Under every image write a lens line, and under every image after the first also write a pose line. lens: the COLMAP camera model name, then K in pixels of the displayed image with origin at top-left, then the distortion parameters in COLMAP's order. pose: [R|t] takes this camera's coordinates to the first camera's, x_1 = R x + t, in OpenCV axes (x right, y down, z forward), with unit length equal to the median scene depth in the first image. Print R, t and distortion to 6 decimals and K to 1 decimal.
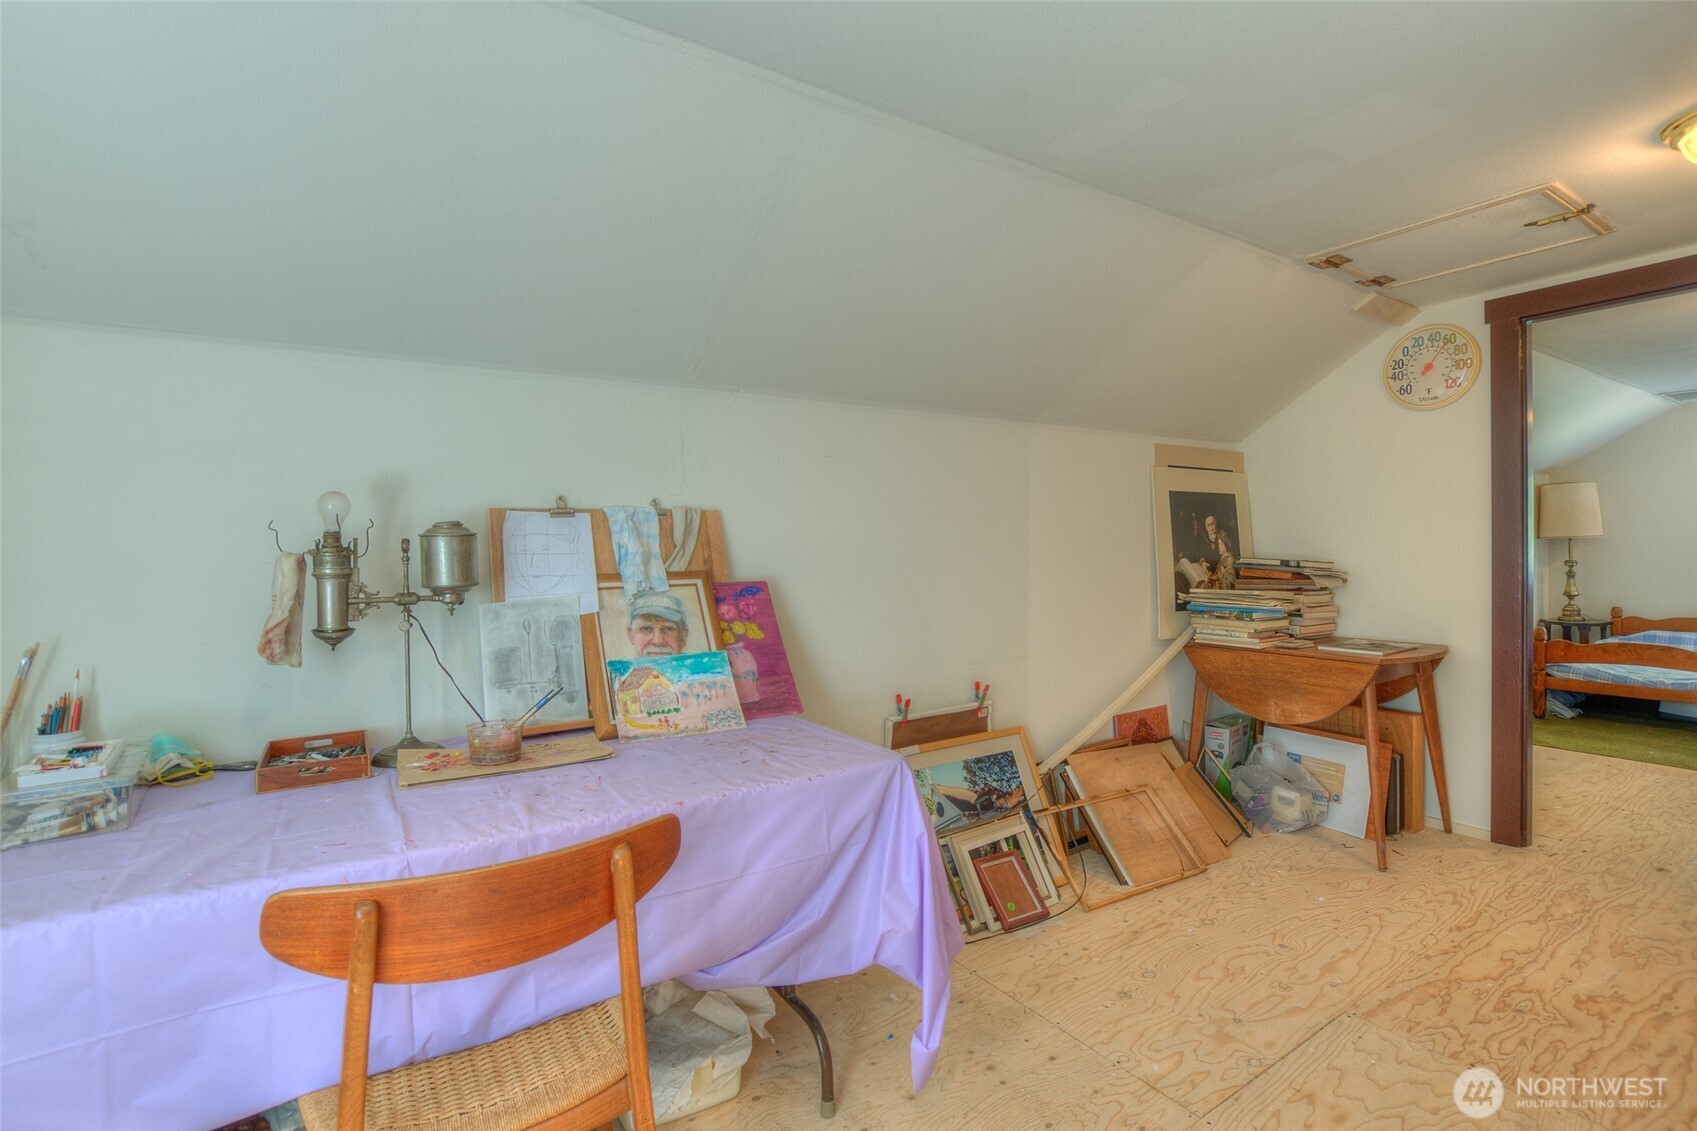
lens RADIAL K [[767.7, 0, 852.3], [0, 767.7, 567.0], [0, 0, 1]] dist [-0.021860, -0.000227]
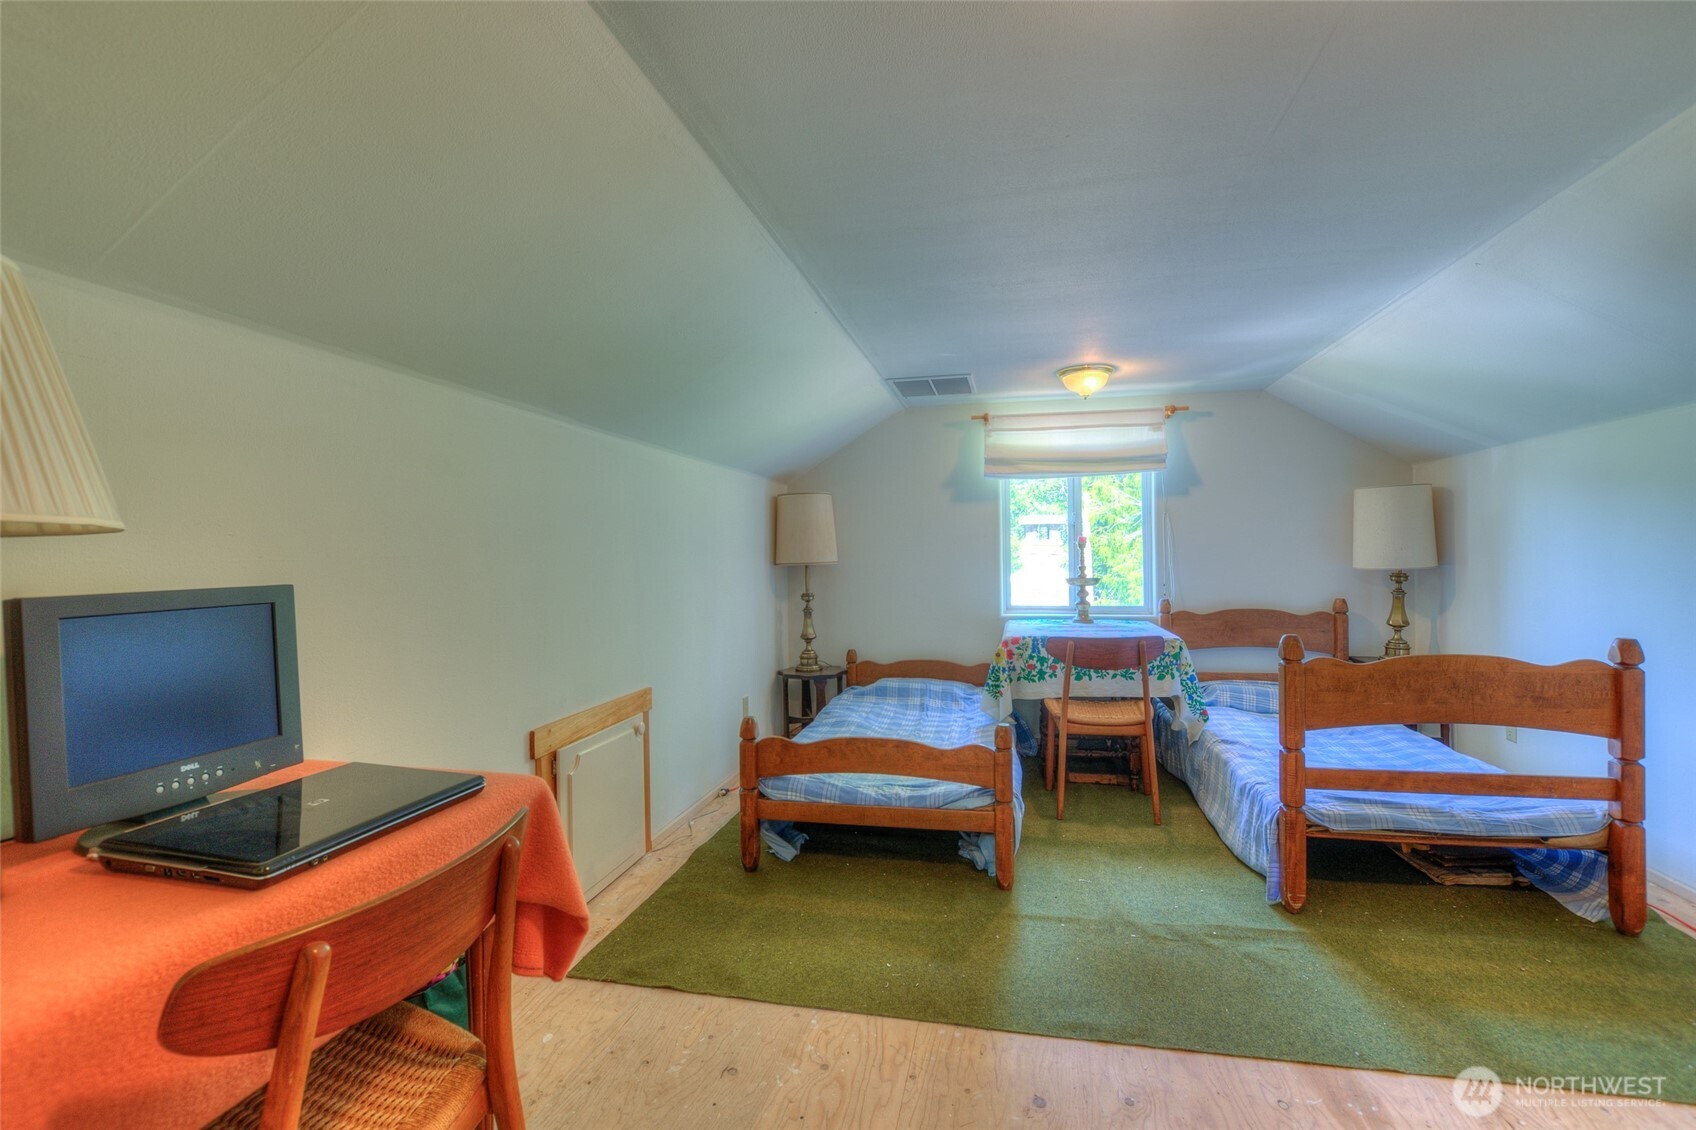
lens RADIAL K [[767.2, 0, 848.3], [0, 767.2, 562.8], [0, 0, 1]] dist [-0.021860, -0.000227]
pose [[0.713846, 0.007905, 0.700259, 0.434323], [0.013745, 0.999586, -0.025296, -0.020536], [-0.700168, 0.027683, 0.713441, 0.407692]]
